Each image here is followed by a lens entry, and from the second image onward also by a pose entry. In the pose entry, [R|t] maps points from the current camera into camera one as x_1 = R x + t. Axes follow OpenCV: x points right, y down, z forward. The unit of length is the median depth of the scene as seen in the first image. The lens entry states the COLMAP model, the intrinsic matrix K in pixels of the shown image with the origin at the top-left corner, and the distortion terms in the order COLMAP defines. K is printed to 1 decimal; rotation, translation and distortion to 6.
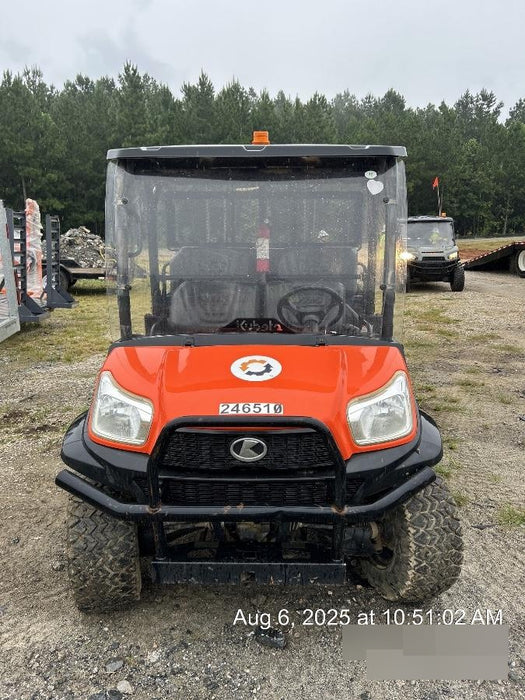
lens RADIAL K [[528.3, 0, 262.5], [0, 528.3, 350.0], [0, 0, 1]] dist [0.063032, -0.076696]
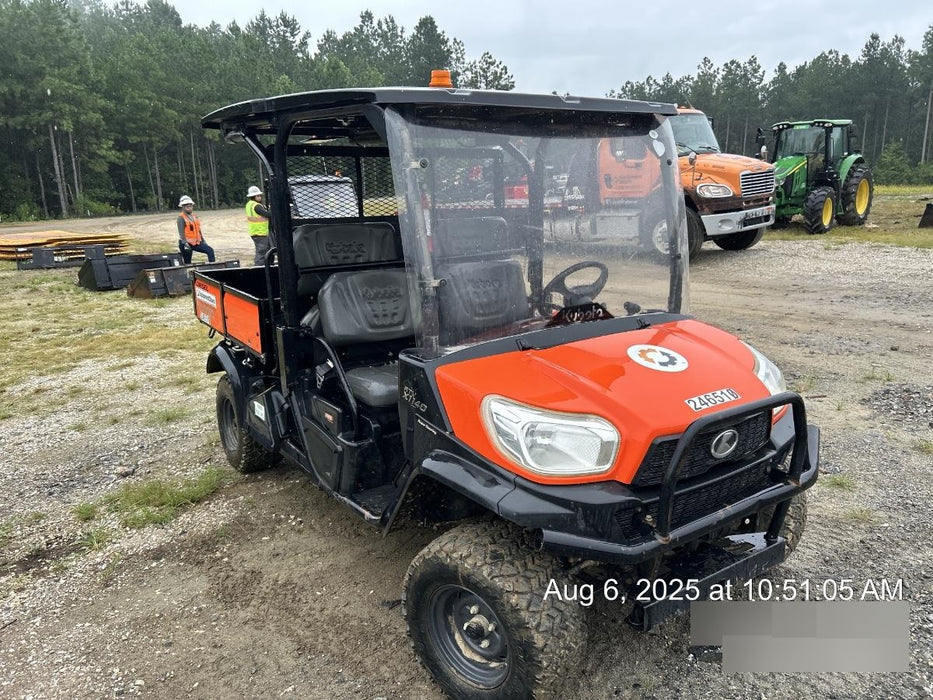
lens RADIAL K [[713.4, 0, 466.5], [0, 713.4, 350.0], [0, 0, 1]] dist [0.064308, -0.079860]
pose [[0.817601, -0.140694, 0.558332, -0.792131], [0.144469, 0.988794, 0.037611, -0.058314], [-0.557367, 0.049911, 0.828765, 0.178383]]
